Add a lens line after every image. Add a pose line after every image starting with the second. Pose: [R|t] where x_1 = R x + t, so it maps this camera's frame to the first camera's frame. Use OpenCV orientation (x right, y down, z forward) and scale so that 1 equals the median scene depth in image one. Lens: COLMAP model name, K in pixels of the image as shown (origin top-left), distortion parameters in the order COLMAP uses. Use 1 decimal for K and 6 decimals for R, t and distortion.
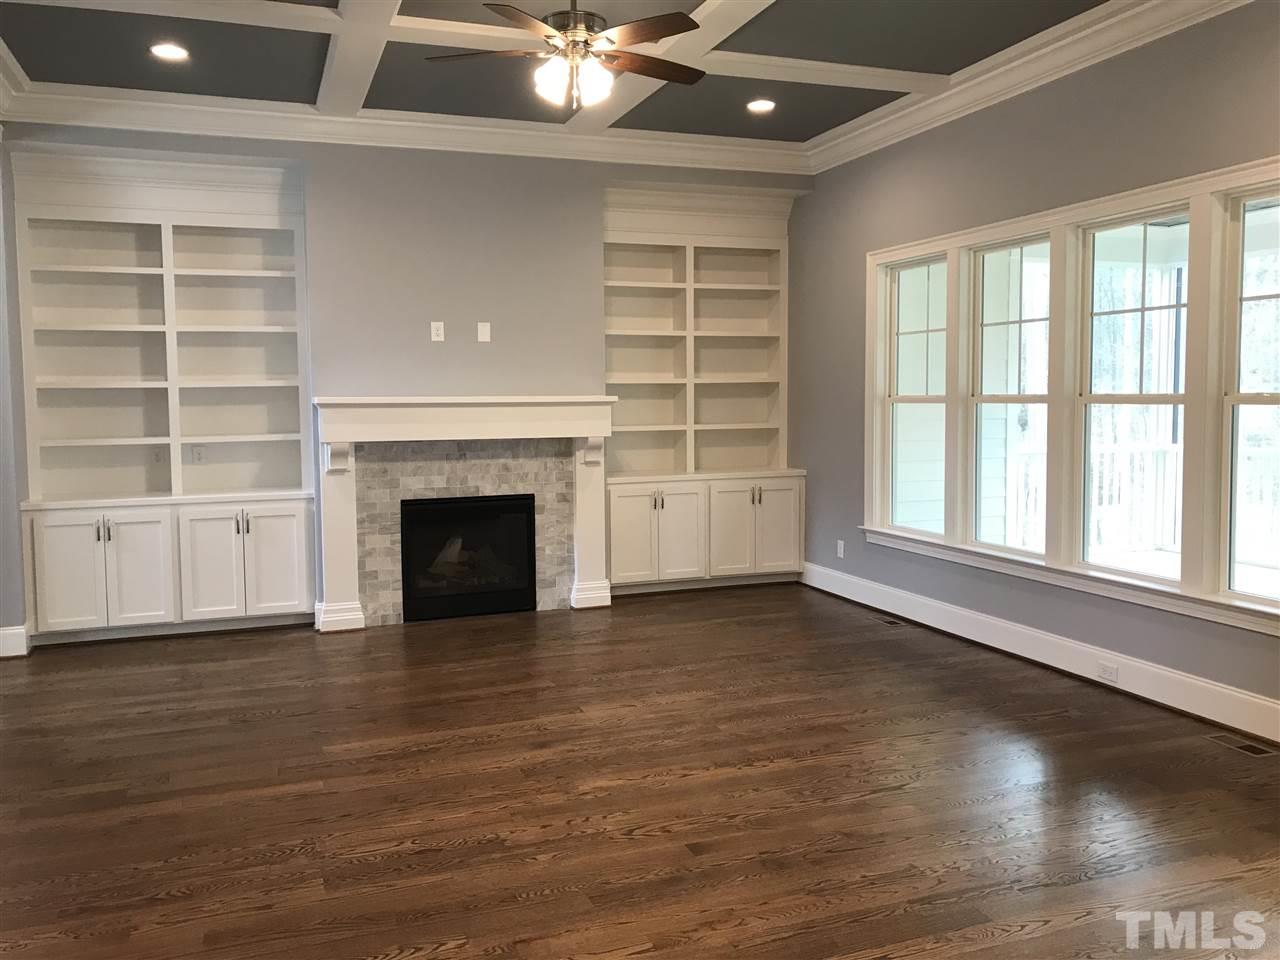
lens RADIAL K [[1050.5, 0, 632.4], [0, 1050.5, 476.6], [0, 0, 1]] dist [0.007279, -0.000529]
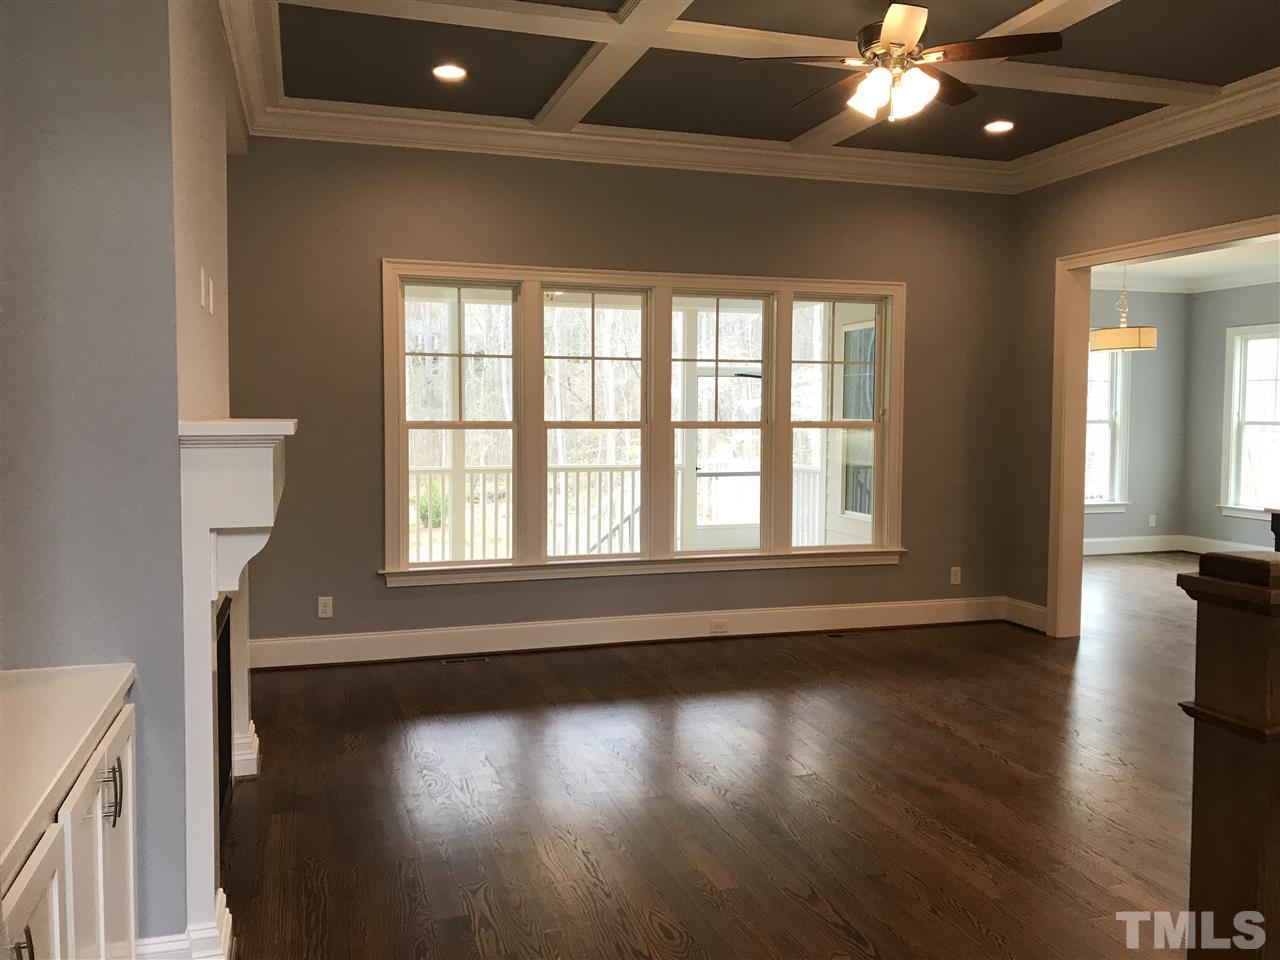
lens RADIAL K [[1050.5, 0, 632.4], [0, 1050.5, 476.6], [0, 0, 1]] dist [0.007279, -0.000529]
pose [[0.046837, -0.051357, 0.997581, -0.824771], [0.074134, 0.996102, 0.047800, -0.073526], [-0.996148, 0.071716, 0.050462, 0.958415]]
